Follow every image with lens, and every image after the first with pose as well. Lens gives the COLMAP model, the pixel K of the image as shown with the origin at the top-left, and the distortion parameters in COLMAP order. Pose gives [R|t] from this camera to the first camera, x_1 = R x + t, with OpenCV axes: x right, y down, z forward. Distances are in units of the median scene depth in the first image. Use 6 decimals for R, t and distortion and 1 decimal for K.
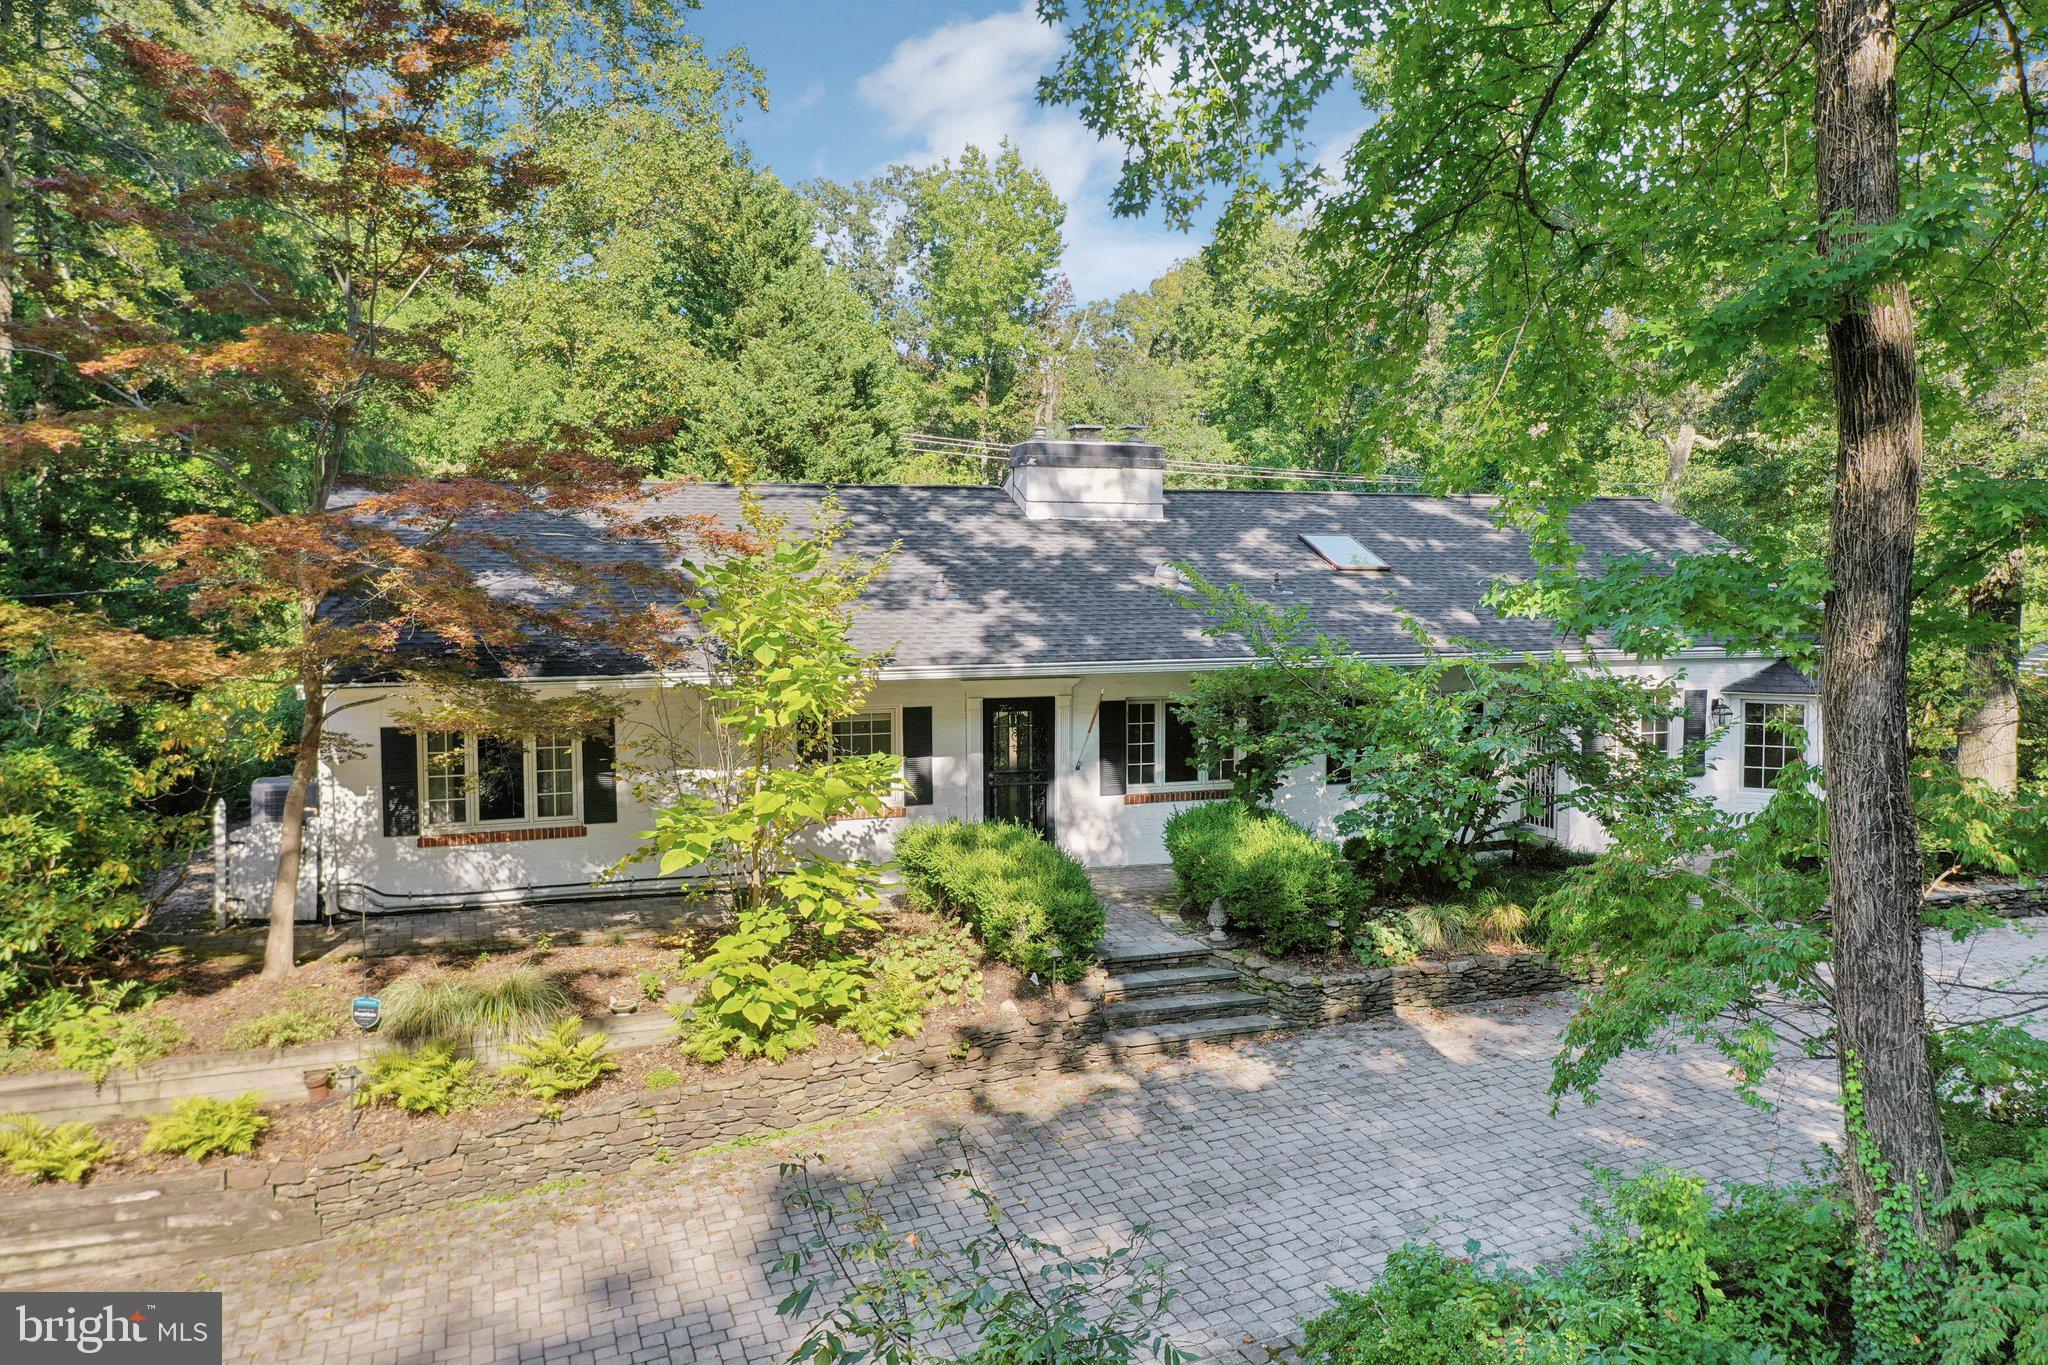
lens RADIAL K [[1650.9, 0, 1020.0], [0, 1650.9, 686.4], [0, 0, 1]] dist [0.018017, 0.007000]
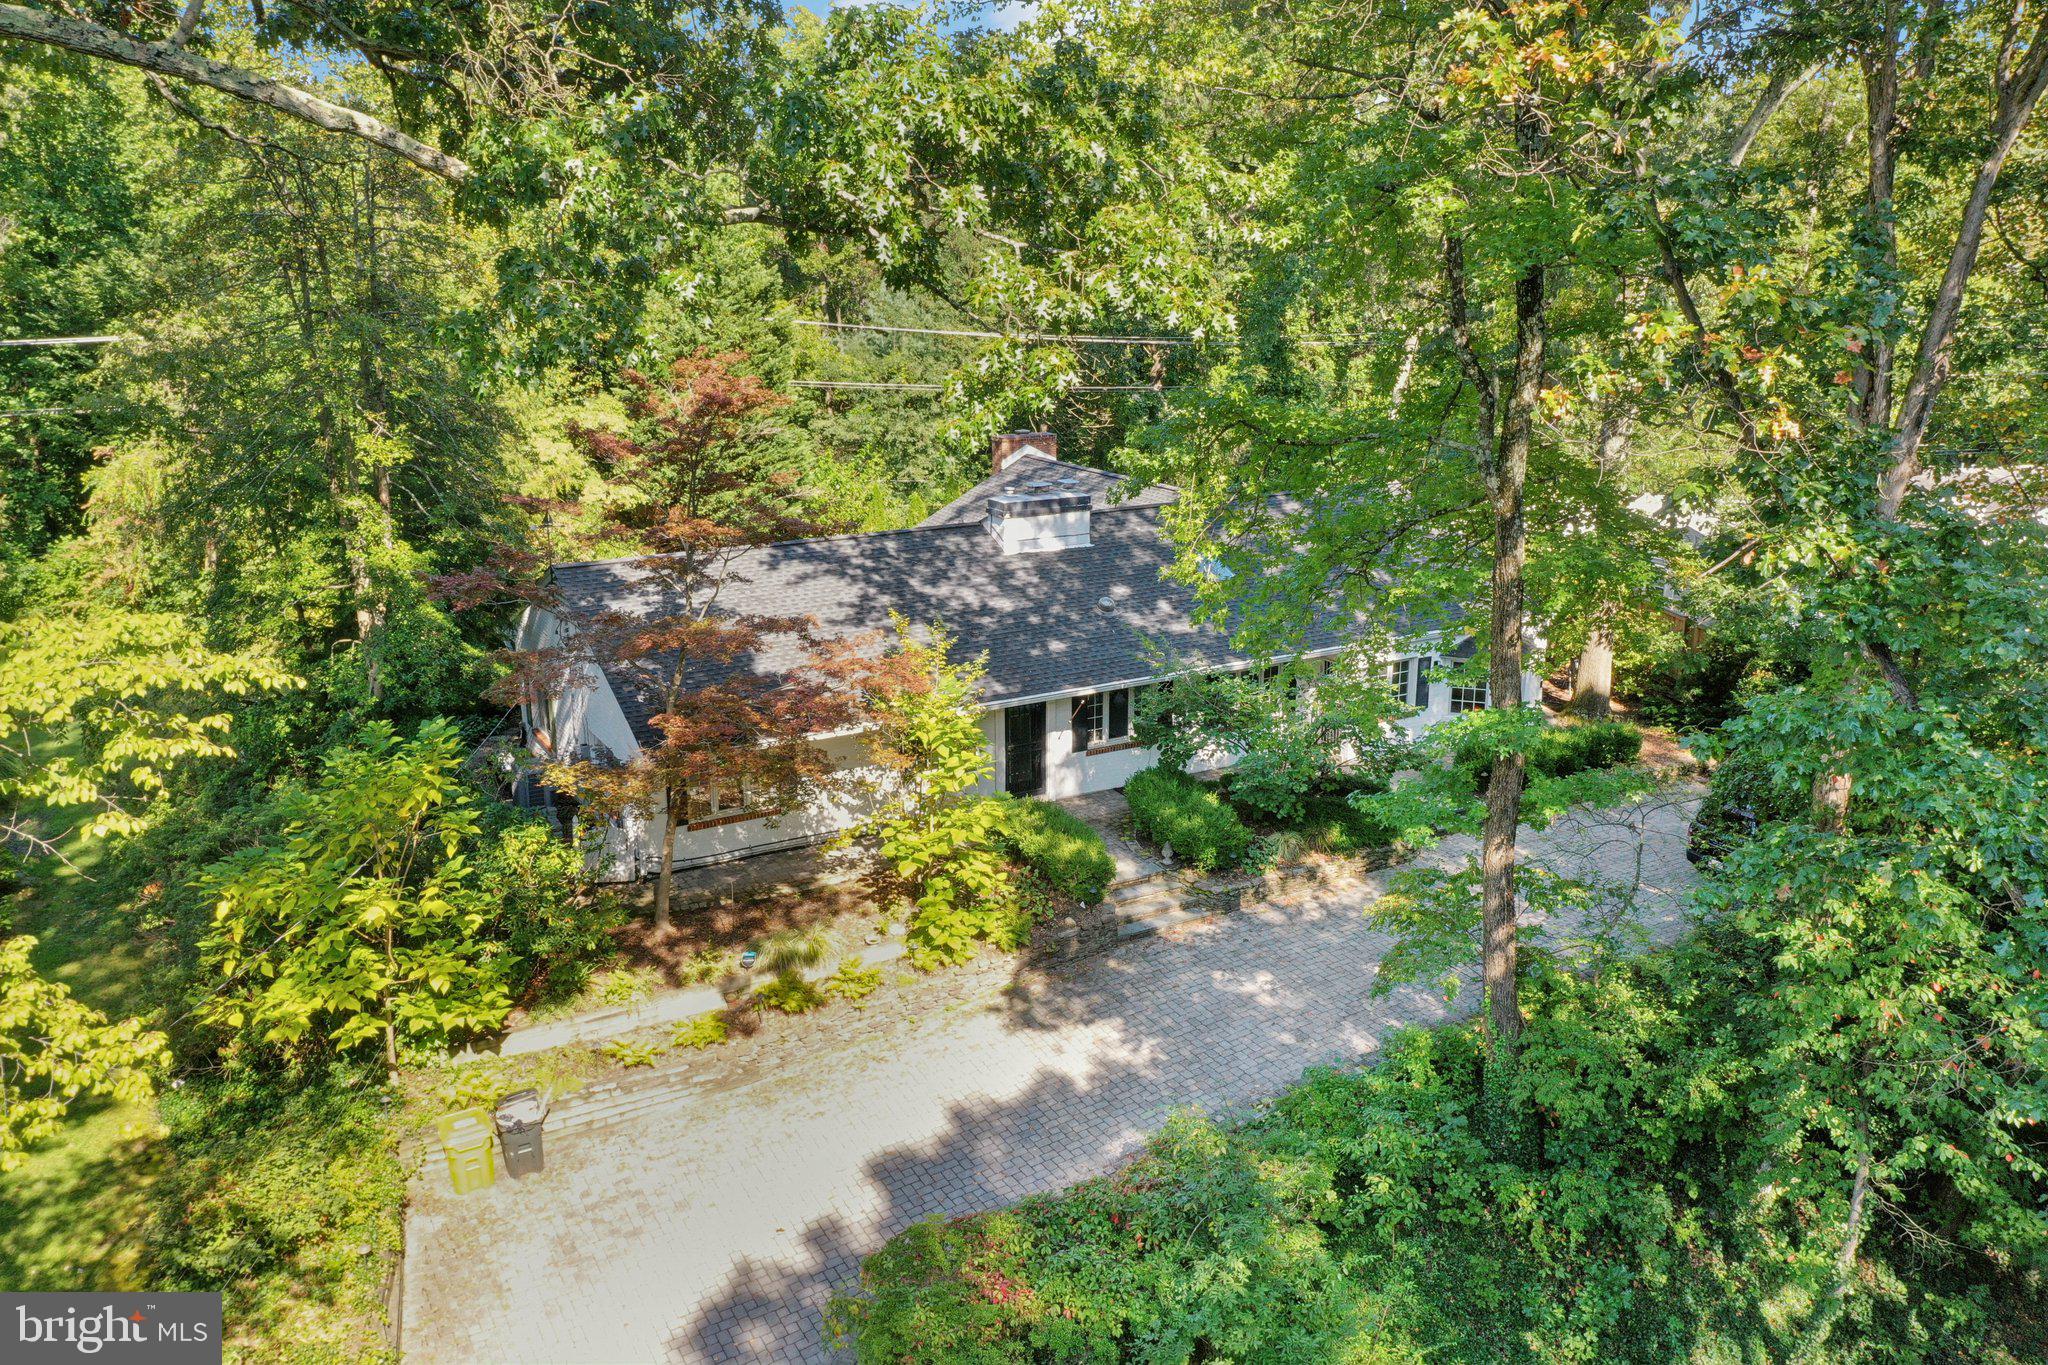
lens RADIAL K [[1650.9, 0, 1027.4], [0, 1650.9, 678.3], [0, 0, 1]] dist [0.018017, 0.007000]
pose [[0.986292, -0.044036, 0.159025, -0.303054], [0.013064, 0.981547, 0.190775, -0.383764], [-0.164491, -0.186083, 0.968667, -0.657388]]
